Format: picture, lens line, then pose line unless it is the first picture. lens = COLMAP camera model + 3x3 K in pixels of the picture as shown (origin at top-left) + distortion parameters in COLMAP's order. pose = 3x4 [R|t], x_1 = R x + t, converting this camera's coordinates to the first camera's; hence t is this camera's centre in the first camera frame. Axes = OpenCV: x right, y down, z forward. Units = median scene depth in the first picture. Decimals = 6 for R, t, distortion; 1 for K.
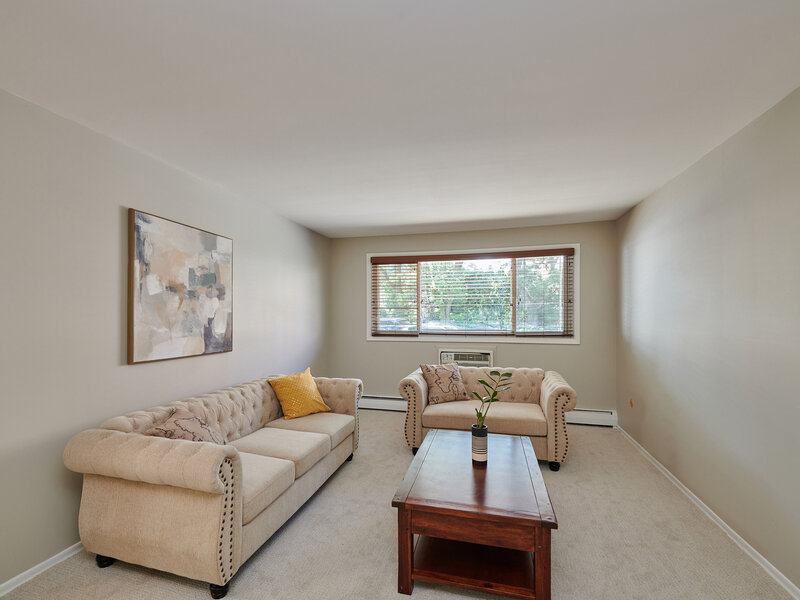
lens RADIAL K [[366.0, 0, 387.4], [0, 366.0, 300.8], [0, 0, 1]] dist [0.001514, 0.000052]
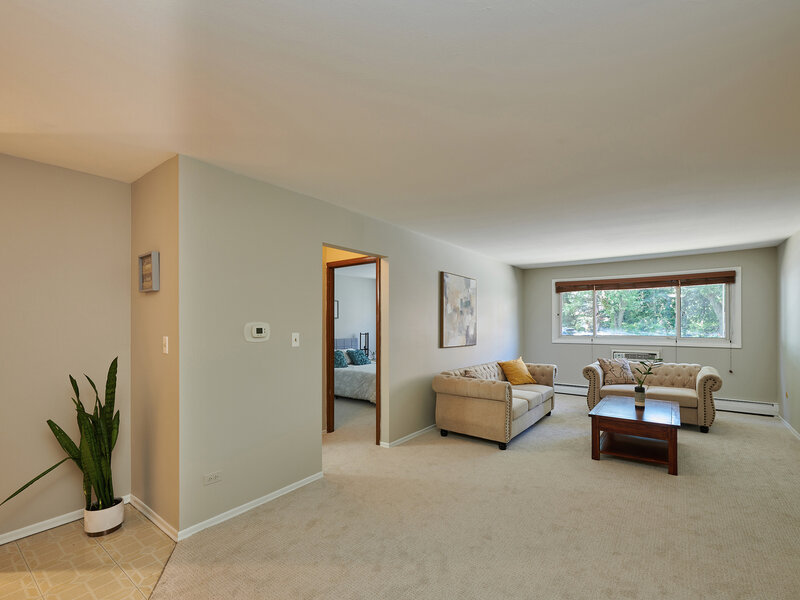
lens RADIAL K [[357.5, 0, 408.3], [0, 357.5, 324.6], [0, 0, 1]] dist [-0.000707, 0.000729]
pose [[0.935427, 0.002106, -0.353512, -0.136706], [0.011488, 0.999273, 0.036352, -0.024207], [0.353332, -0.038065, 0.934723, -0.716981]]
